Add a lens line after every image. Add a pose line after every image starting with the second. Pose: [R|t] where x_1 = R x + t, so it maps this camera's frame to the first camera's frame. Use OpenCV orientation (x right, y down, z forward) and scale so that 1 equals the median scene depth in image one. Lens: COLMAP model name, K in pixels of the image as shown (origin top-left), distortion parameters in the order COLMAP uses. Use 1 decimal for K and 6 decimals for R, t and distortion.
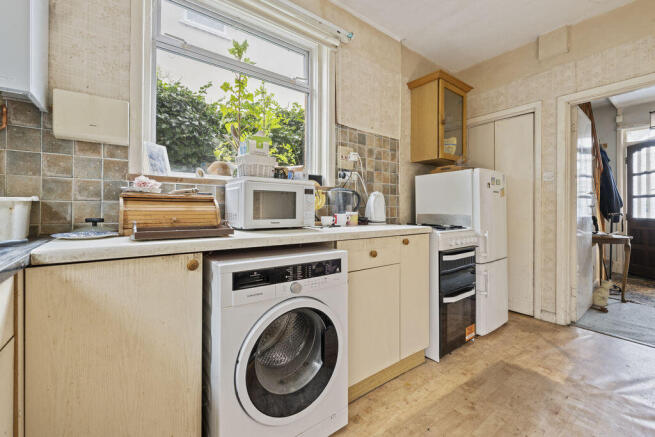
lens RADIAL K [[270.9, 0, 328.1], [0, 270.9, 206.8], [0, 0, 1]] dist [-0.000903, -0.000061]
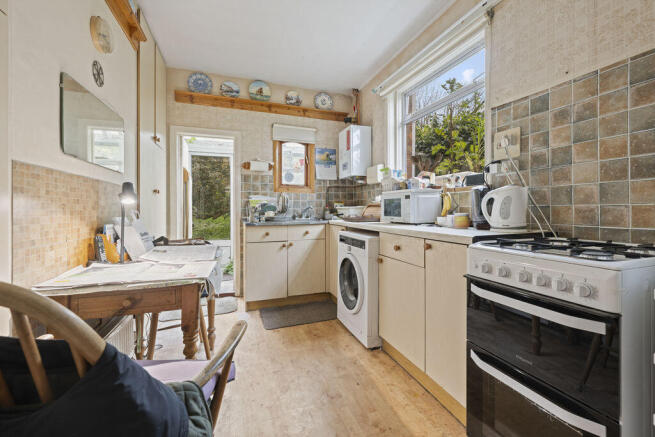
lens RADIAL K [[270.9, 0, 327.6], [0, 270.9, 213.4], [0, 0, 1]] dist [-0.000903, -0.000061]
pose [[-0.289771, 0.009190, -0.957052, 1.312064], [0.006357, 0.999950, 0.007677, 0.011779], [0.957075, -0.003859, -0.289815, 1.001306]]
